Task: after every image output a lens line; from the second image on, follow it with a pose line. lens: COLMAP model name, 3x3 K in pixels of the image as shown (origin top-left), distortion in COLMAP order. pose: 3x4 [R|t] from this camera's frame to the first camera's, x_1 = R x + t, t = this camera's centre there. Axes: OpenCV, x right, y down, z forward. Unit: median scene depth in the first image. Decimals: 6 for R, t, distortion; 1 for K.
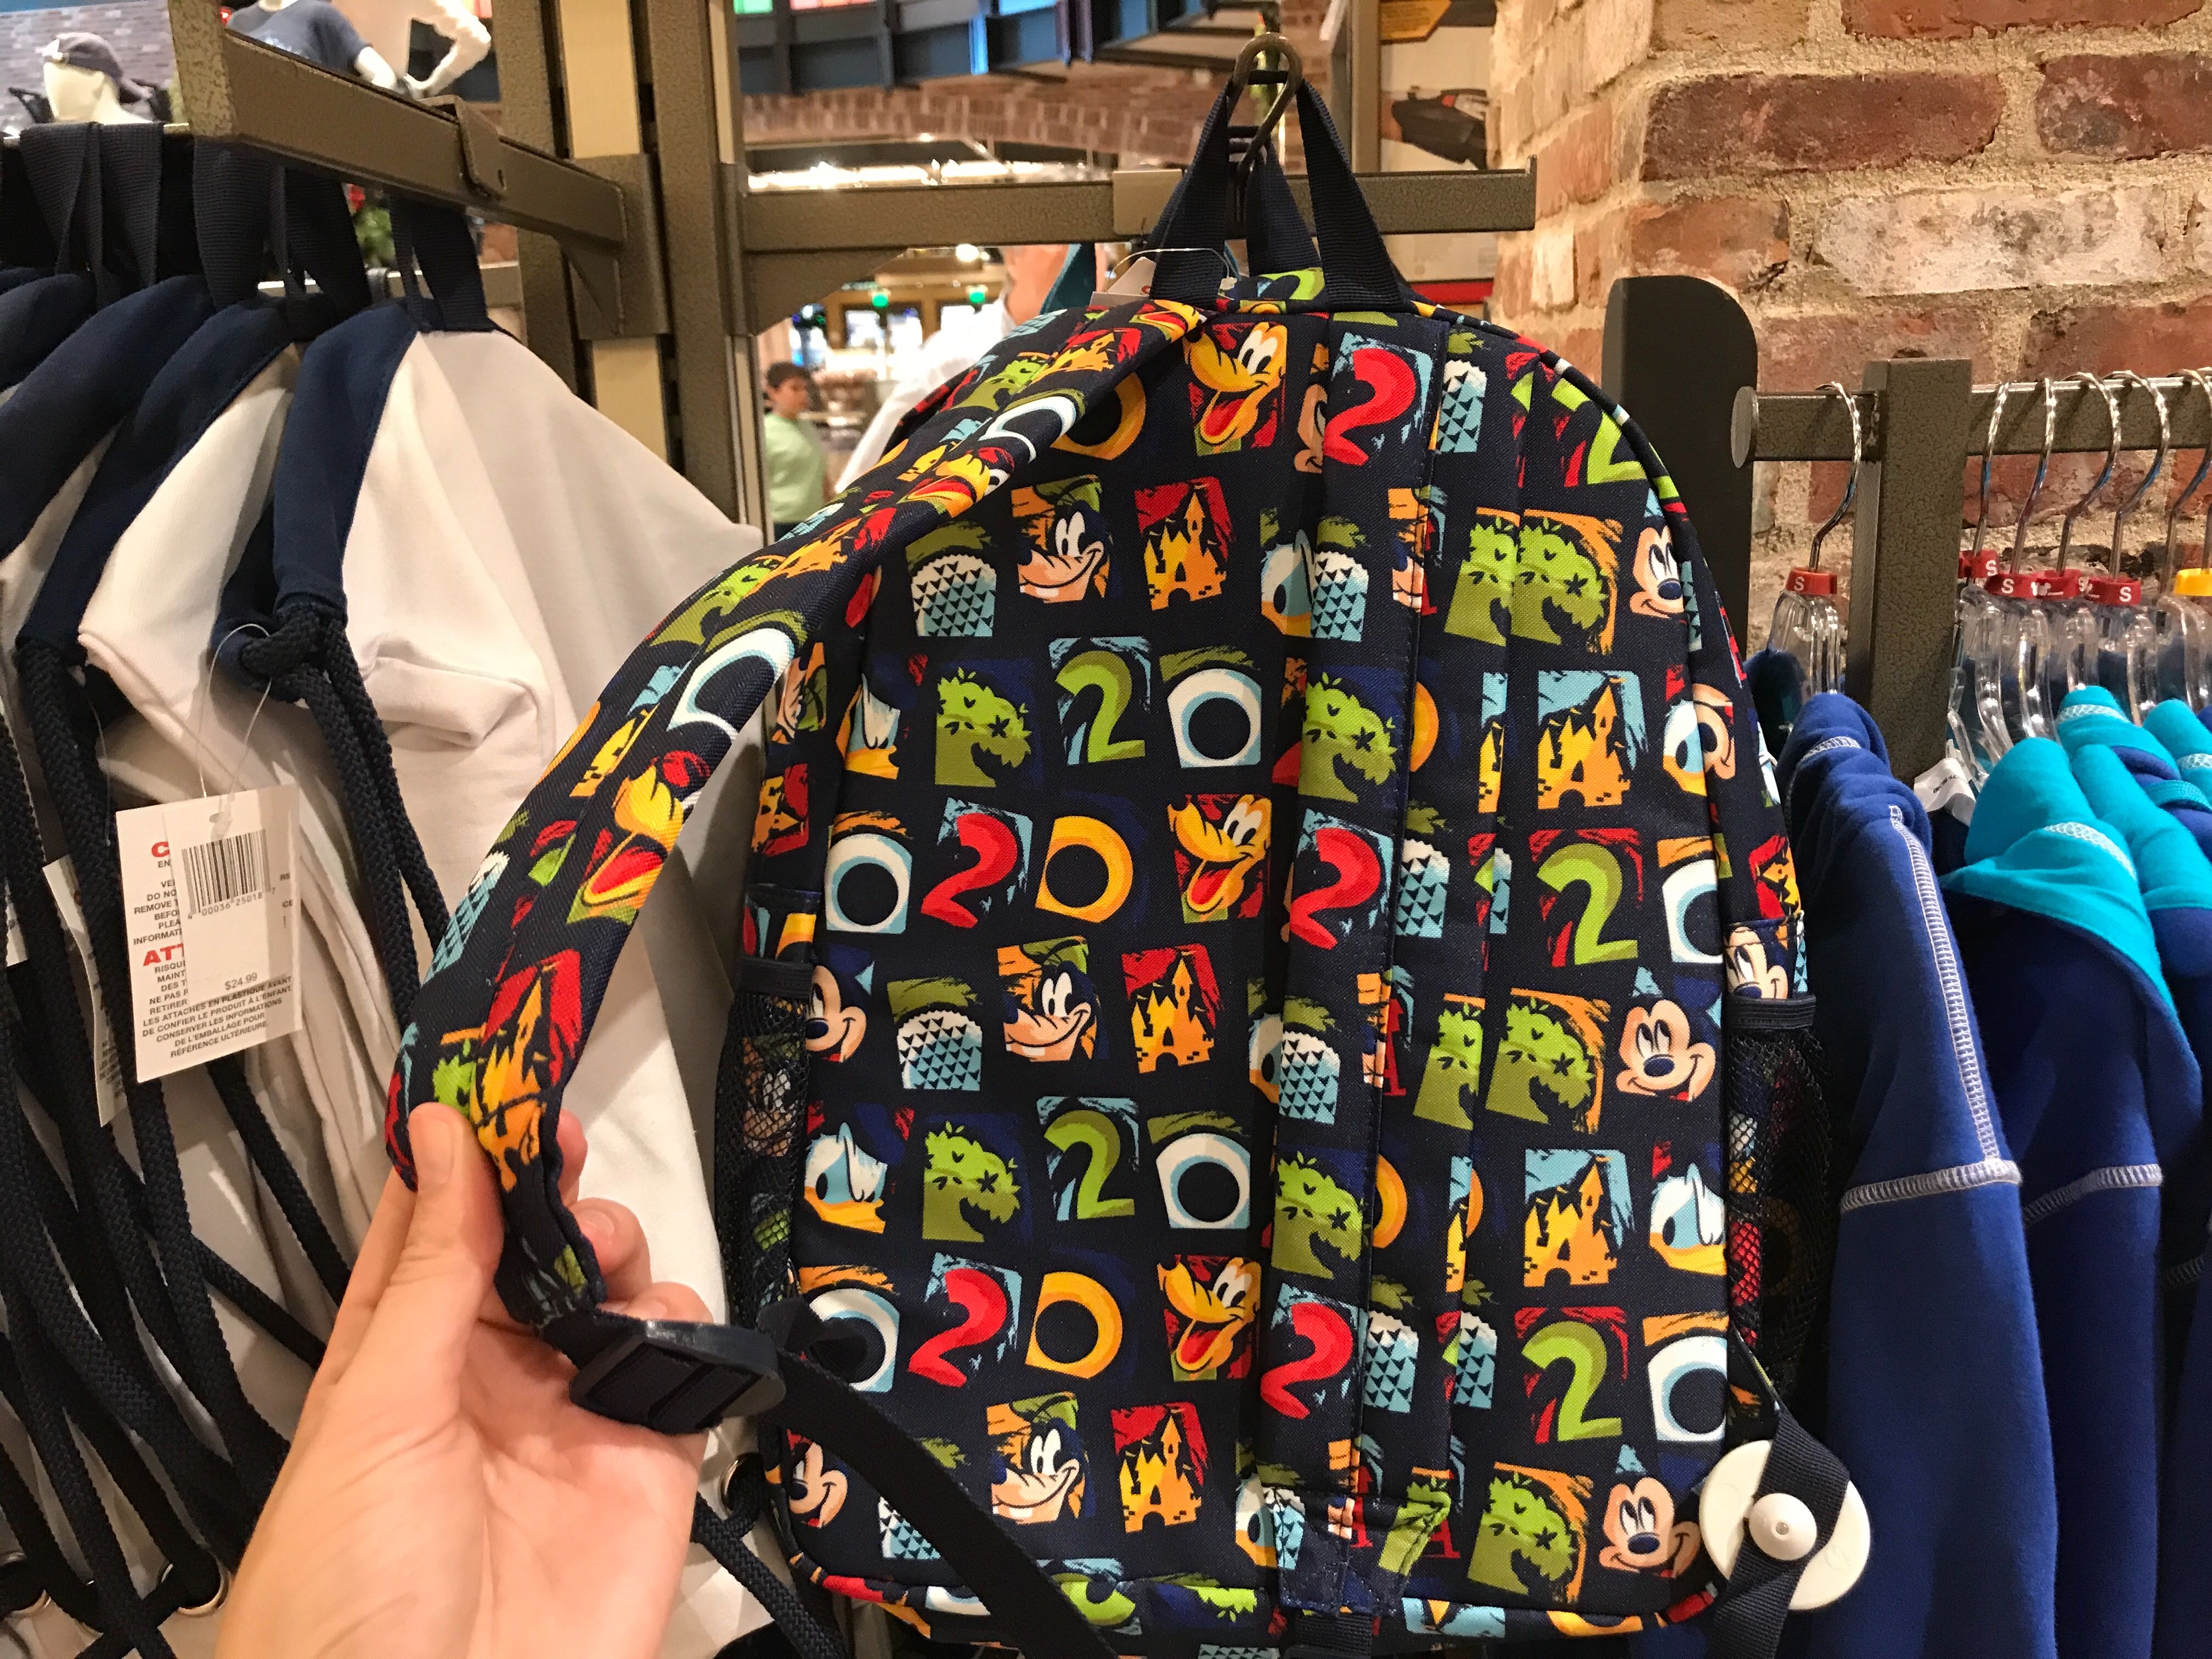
lens RADIAL K [[1856.0, 0, 1082.6], [0, 1856.0, 822.6], [0, 0, 1]] dist [0.010480, -0.016523]
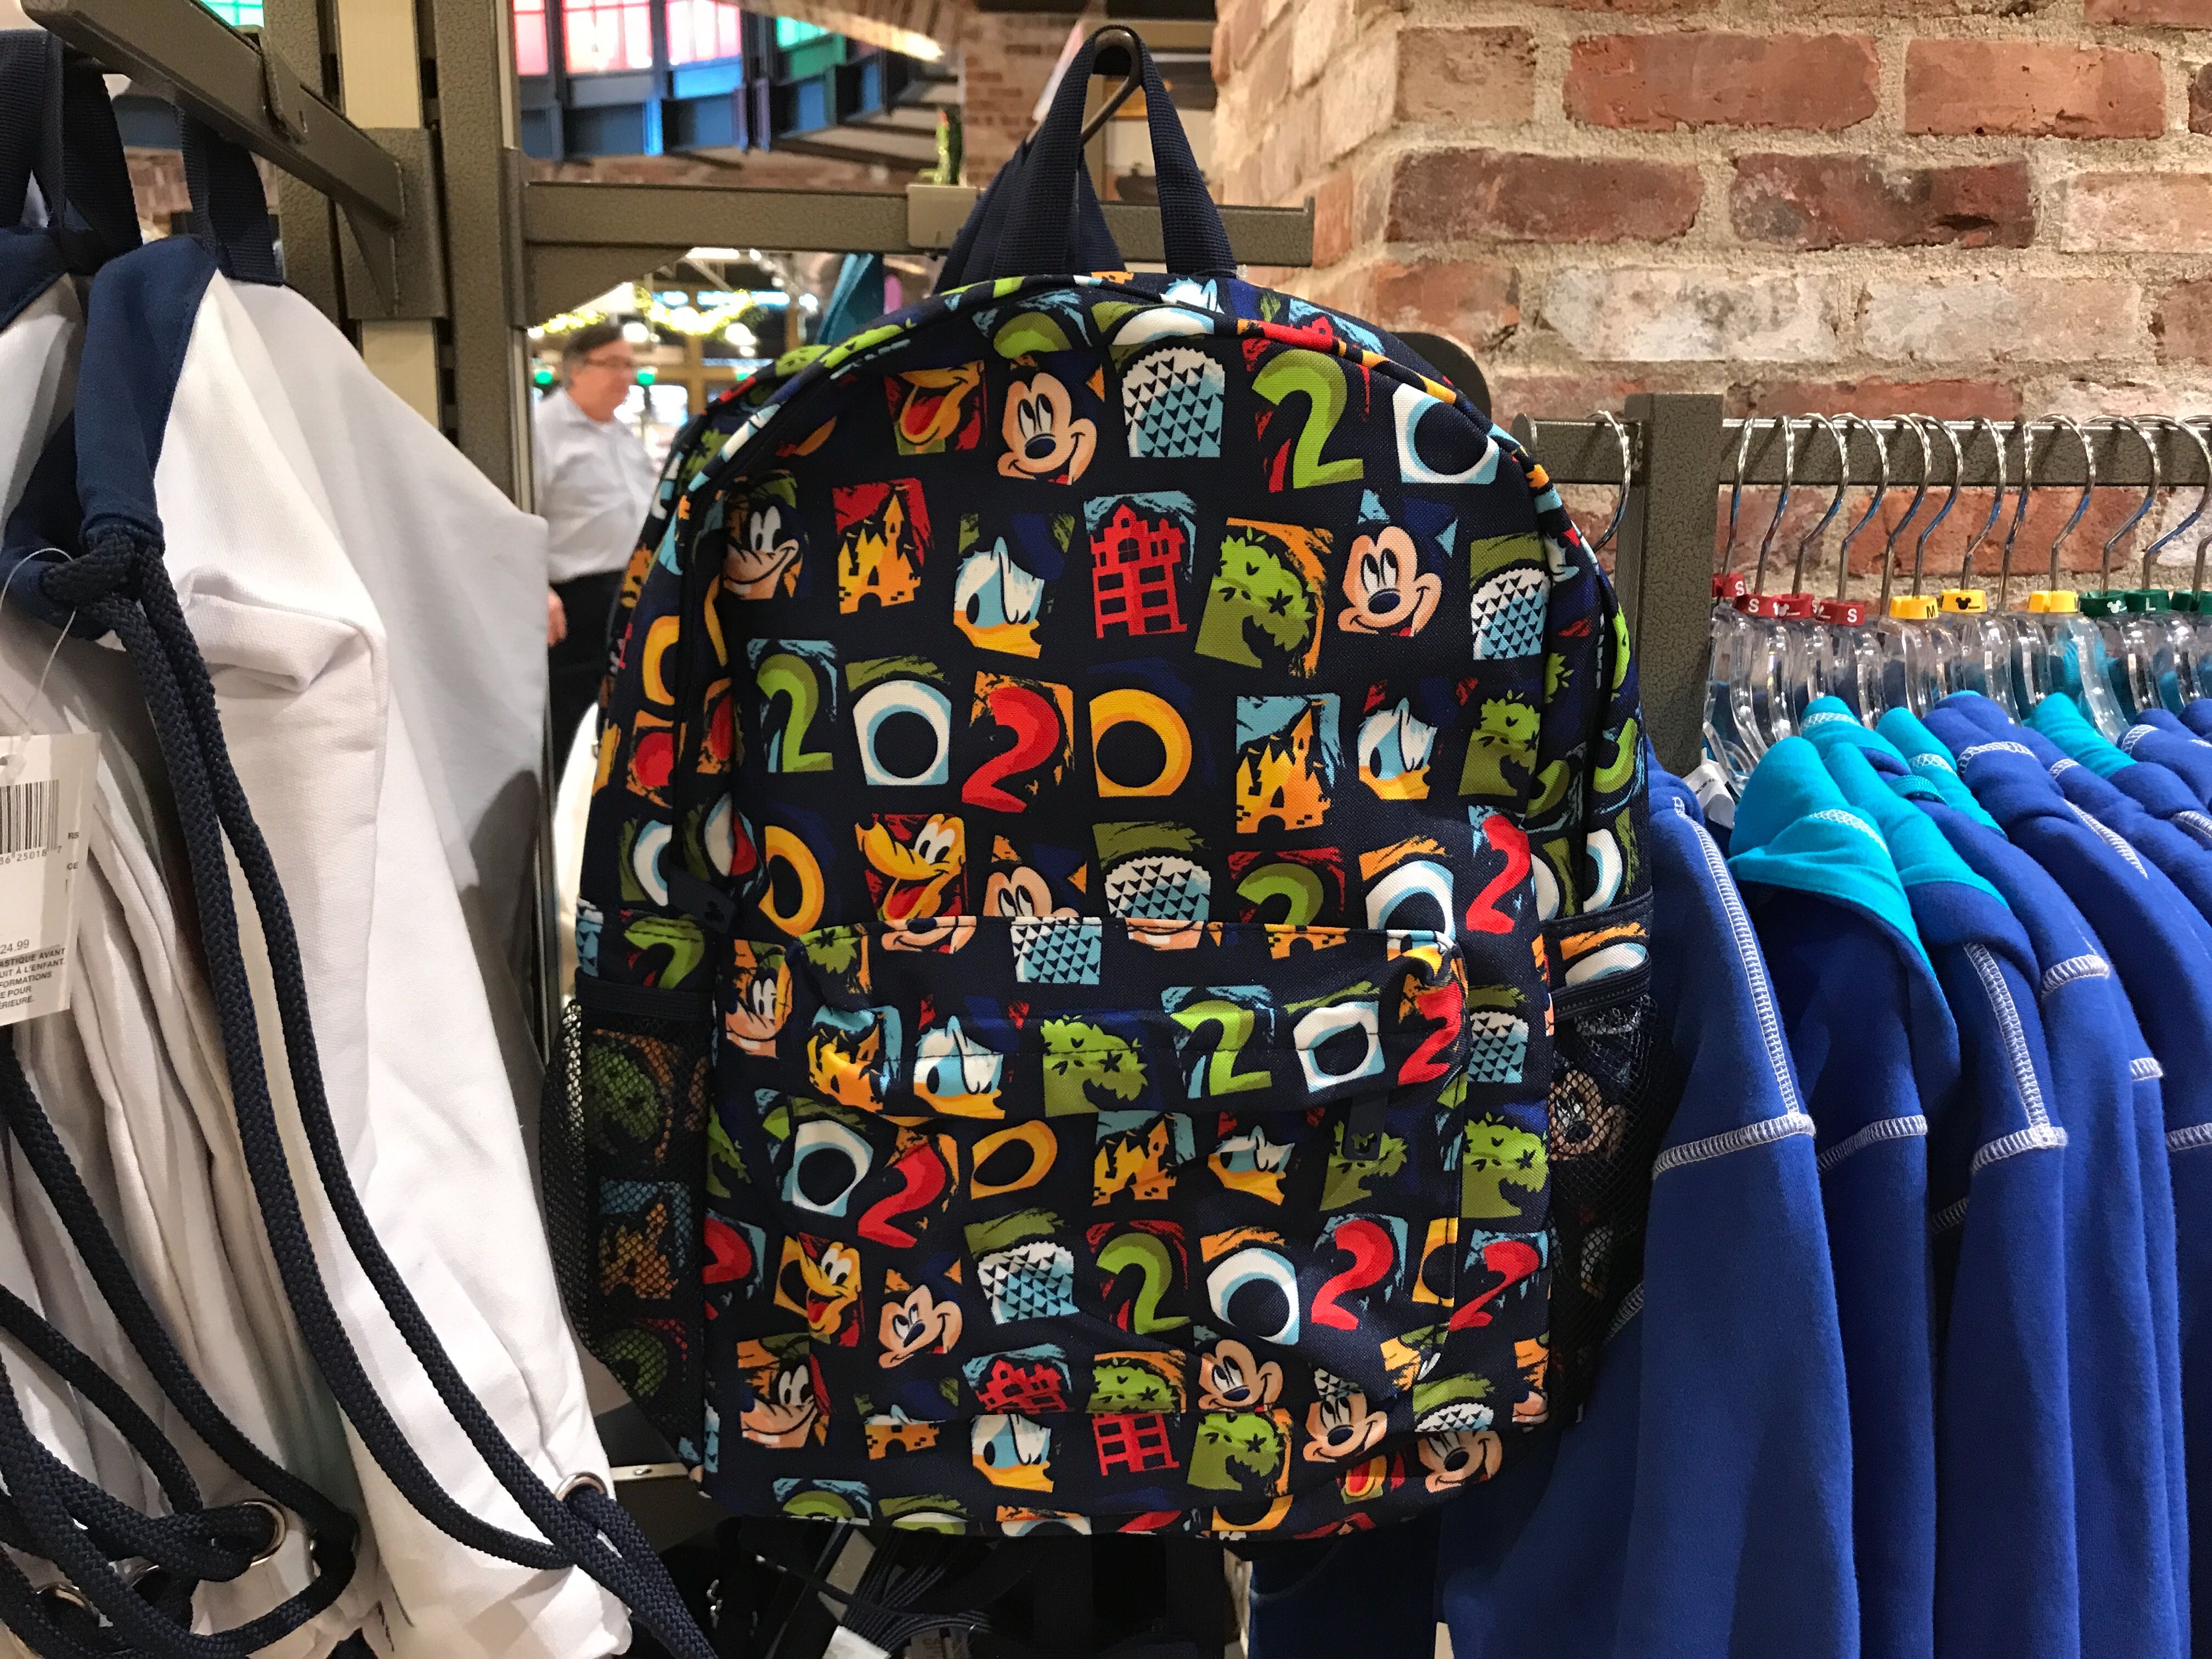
lens RADIAL K [[1856.0, 0, 1077.8], [0, 1856.0, 838.3], [0, 0, 1]] dist [0.010480, -0.016523]
pose [[0.983386, 0.005256, 0.181449, -0.084843], [0.003081, 0.998953, -0.045635, 0.056314], [-0.181499, 0.045436, 0.982341, 0.013773]]
